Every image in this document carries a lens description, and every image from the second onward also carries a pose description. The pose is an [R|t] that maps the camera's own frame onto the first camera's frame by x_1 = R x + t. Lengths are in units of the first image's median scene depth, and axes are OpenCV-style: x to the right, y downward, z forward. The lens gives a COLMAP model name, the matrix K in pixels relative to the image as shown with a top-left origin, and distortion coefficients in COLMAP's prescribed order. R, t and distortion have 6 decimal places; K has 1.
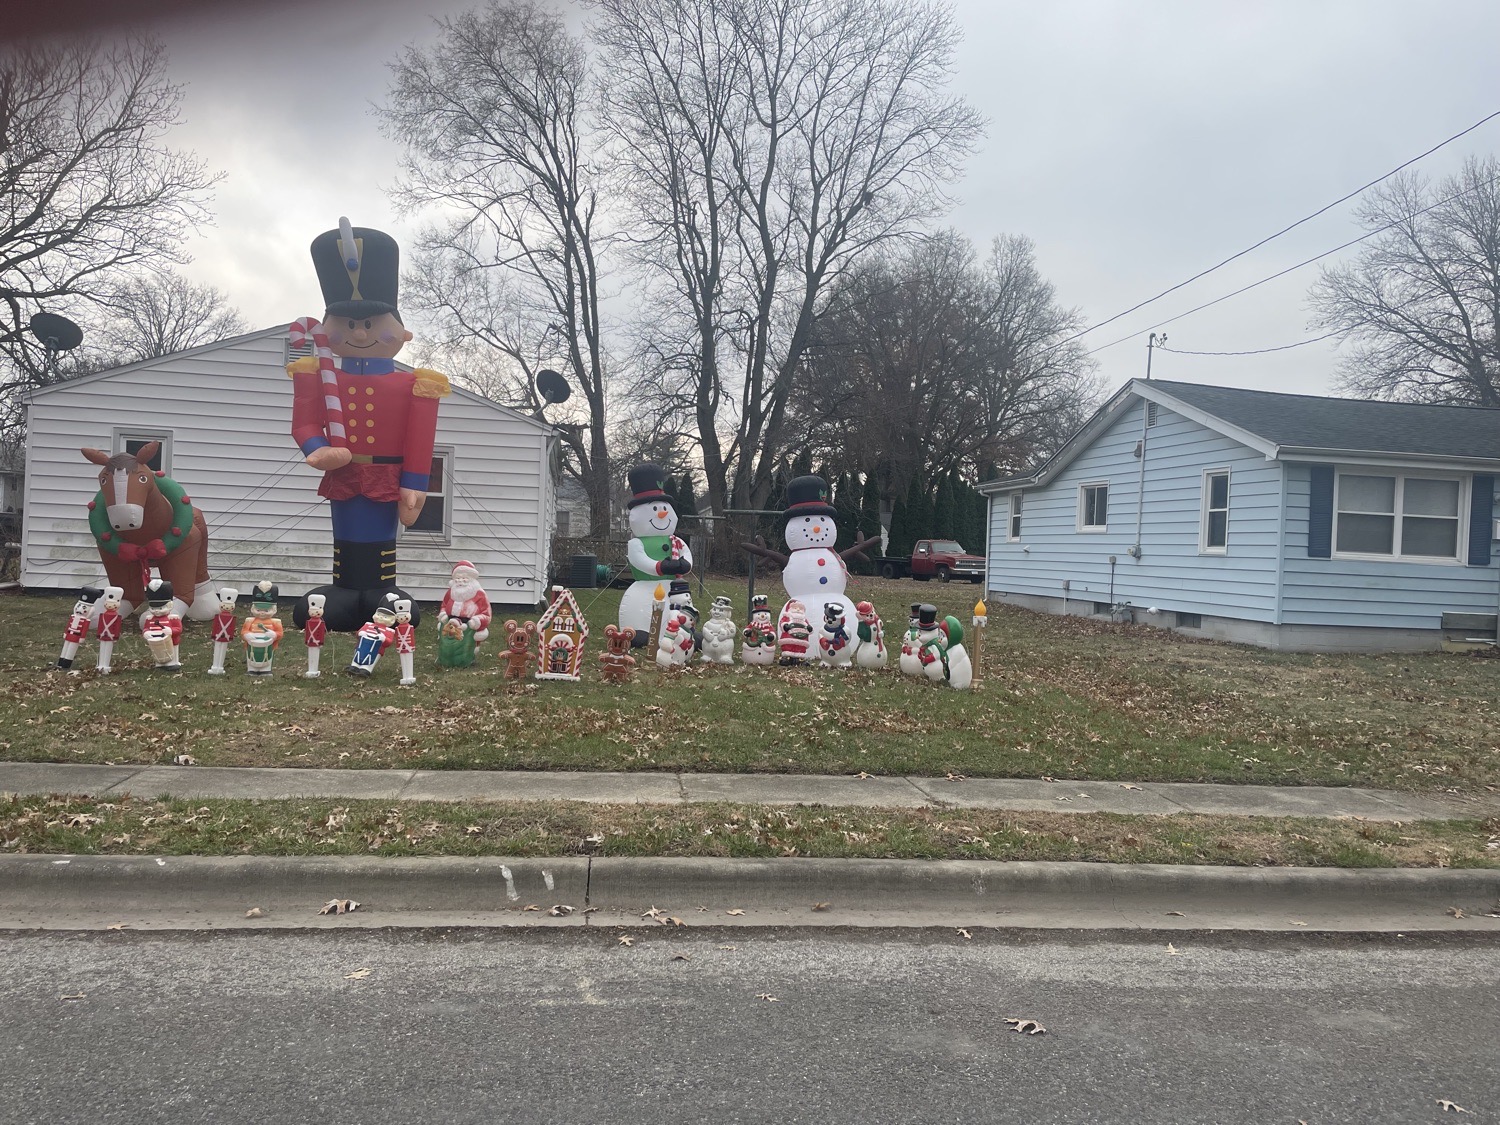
lens RADIAL K [[1144.4, 0, 750.0], [0, 1144.4, 562.5], [0, 0, 1]] dist [0.086201, -0.092927]
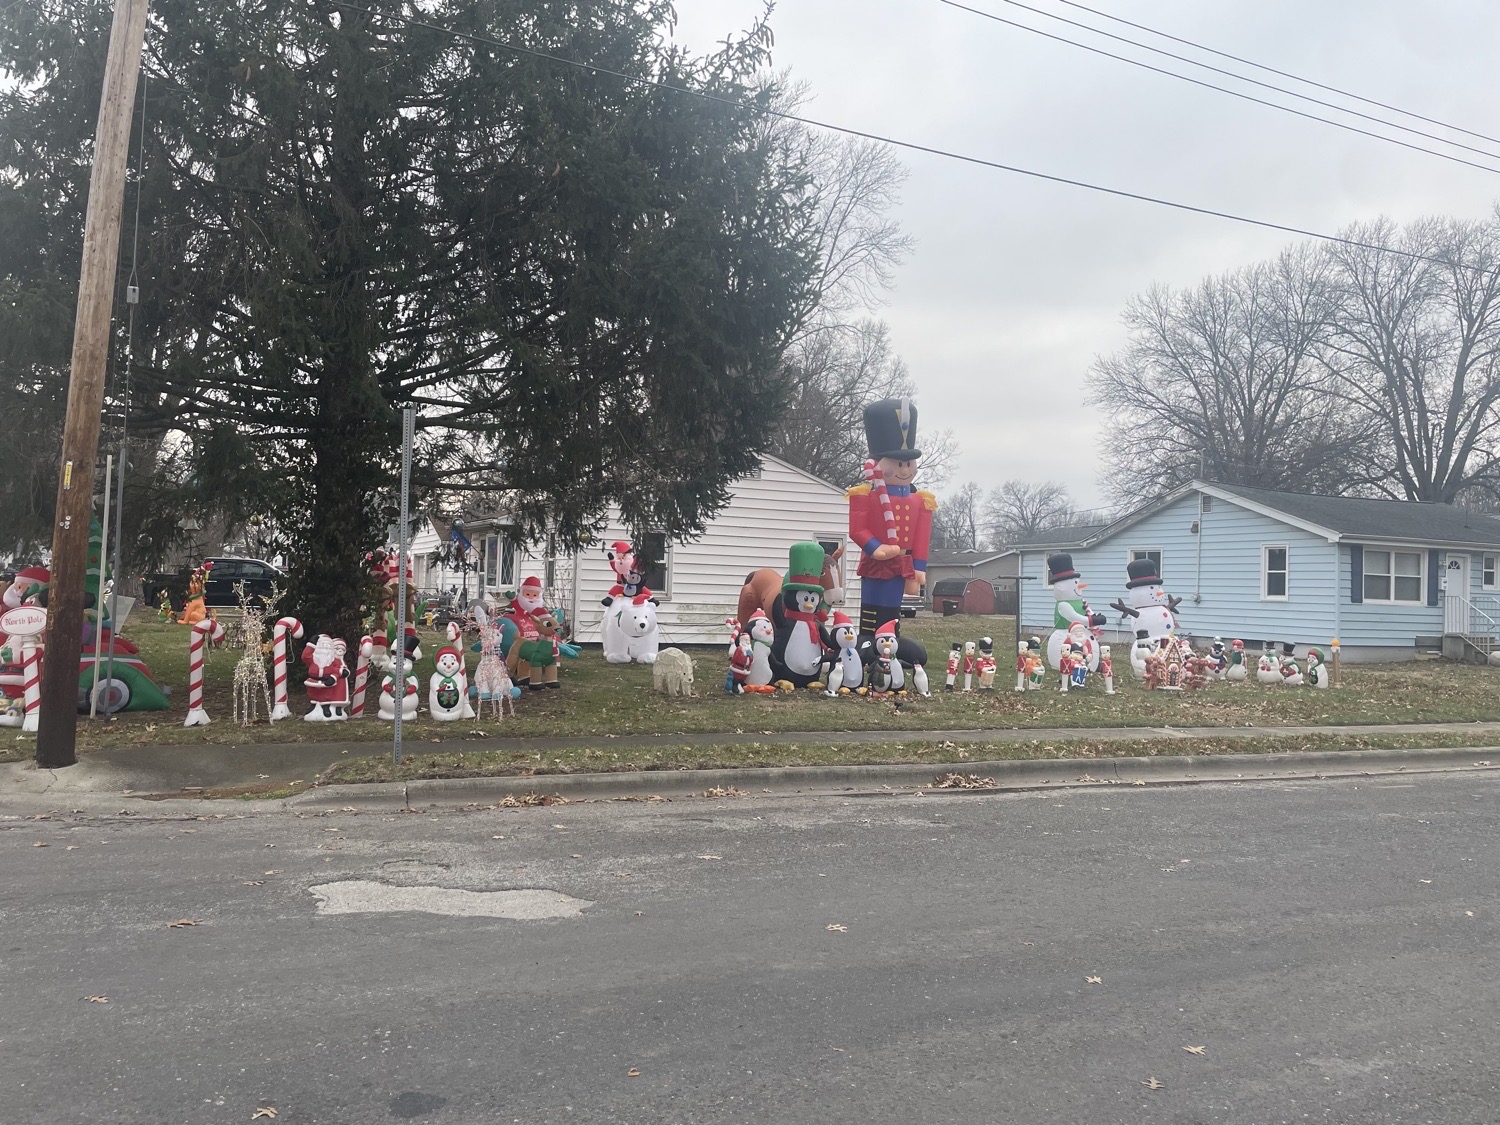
lens RADIAL K [[1144.4, 0, 750.0], [0, 1144.4, 562.5], [0, 0, 1]] dist [0.086201, -0.092927]
pose [[0.962979, -0.007678, 0.269467, -0.719939], [0.014312, 0.999641, -0.022665, -0.034808], [-0.269196, 0.025683, 0.962743, -0.300217]]
